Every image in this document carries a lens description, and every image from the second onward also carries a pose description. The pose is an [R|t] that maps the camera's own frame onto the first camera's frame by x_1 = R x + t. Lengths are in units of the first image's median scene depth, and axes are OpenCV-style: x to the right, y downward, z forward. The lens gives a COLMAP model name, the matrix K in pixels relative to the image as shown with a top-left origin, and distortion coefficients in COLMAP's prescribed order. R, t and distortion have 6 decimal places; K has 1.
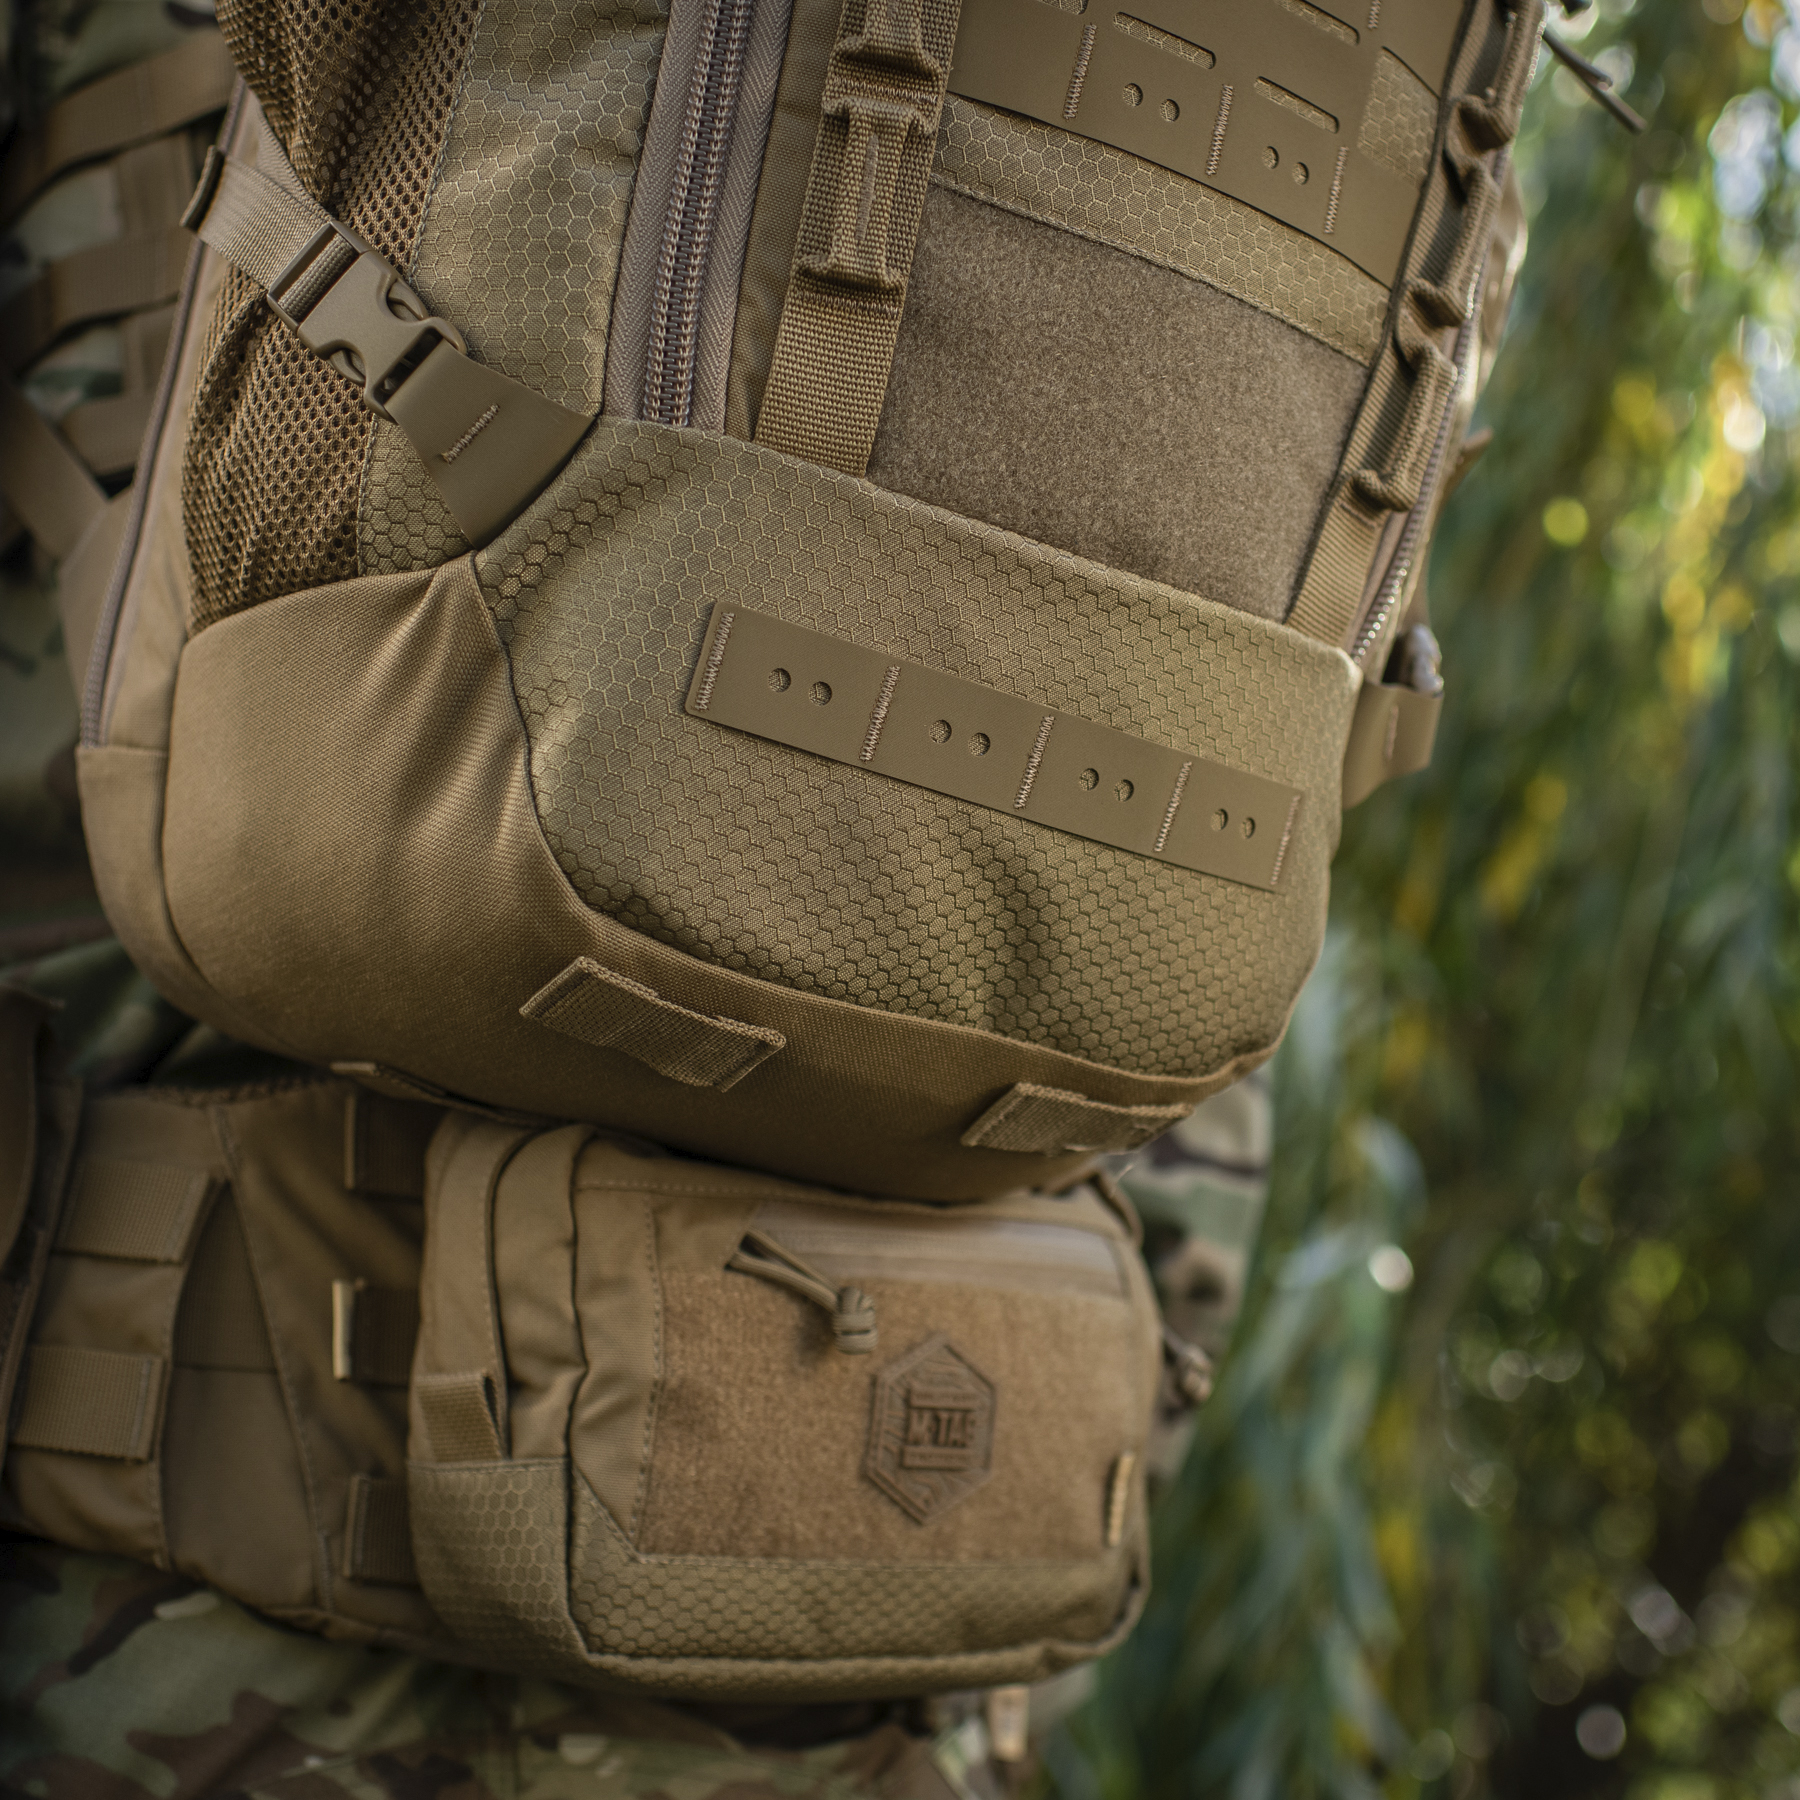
lens RADIAL K [[3058.8, 0, 900.0], [0, 3058.8, 900.0], [0, 0, 1]] dist [-0.003744, -0.620270]
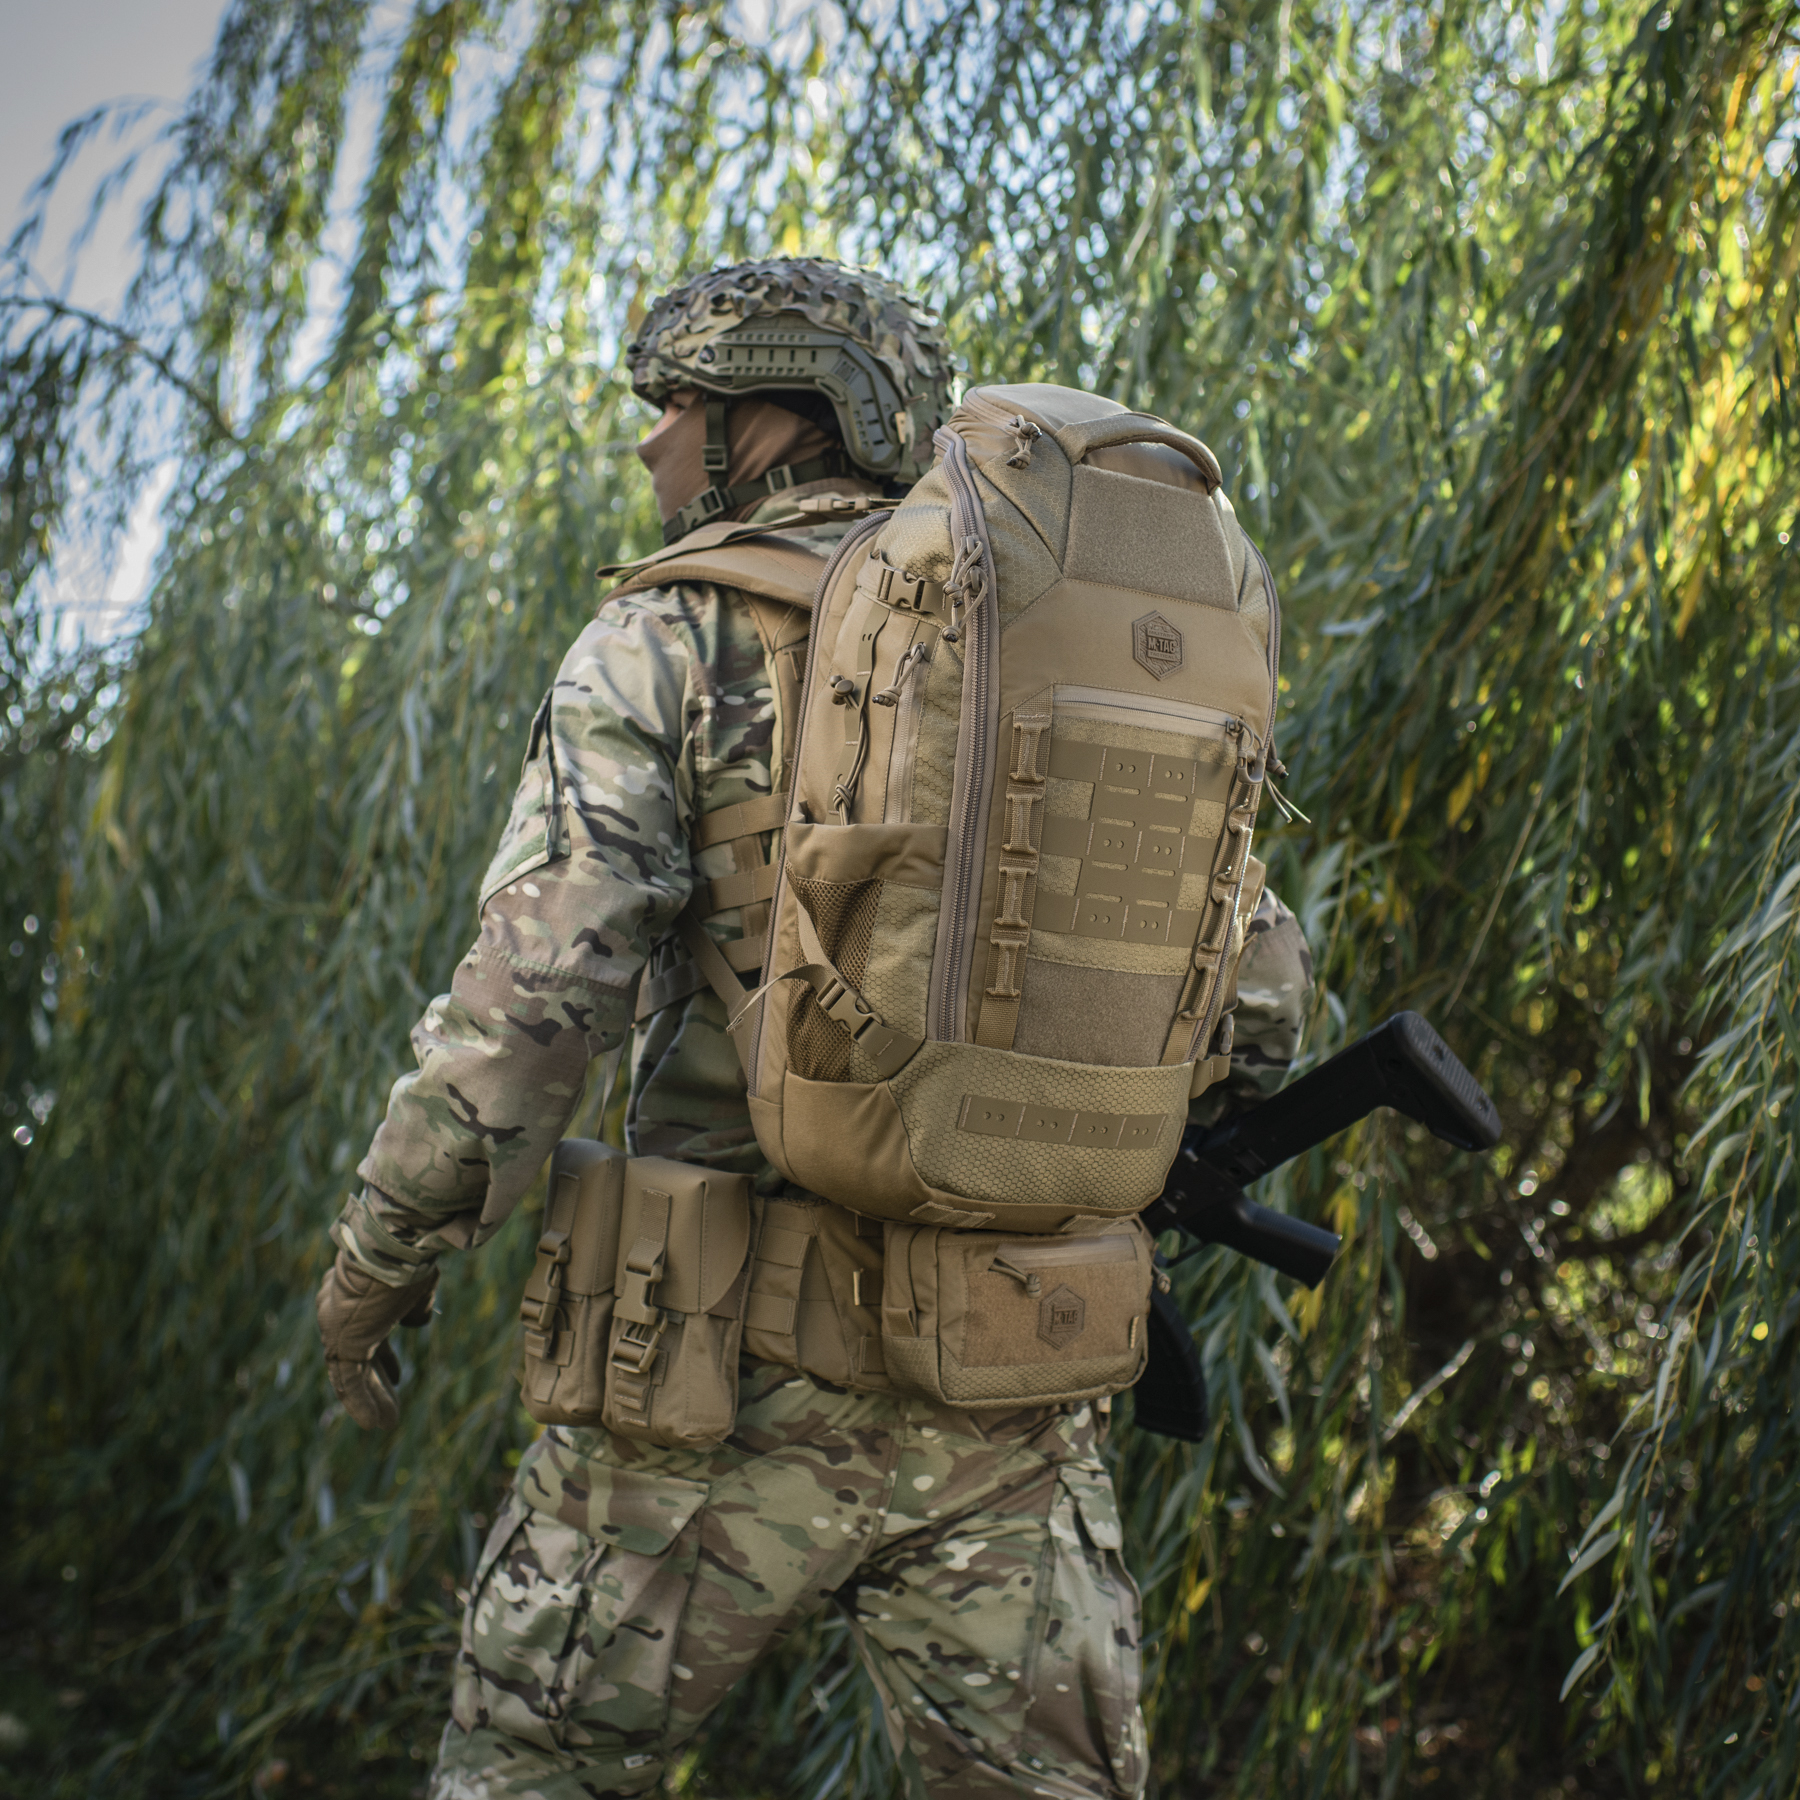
lens RADIAL K [[3058.8, 0, 900.0], [0, 3058.8, 900.0], [0, 0, 1]] dist [-0.003744, -0.620270]
pose [[0.991372, -0.047617, -0.122123, 0.240933], [0.070209, 0.979665, 0.187957, -0.803986], [0.110690, -0.194909, 0.974555, -1.839941]]
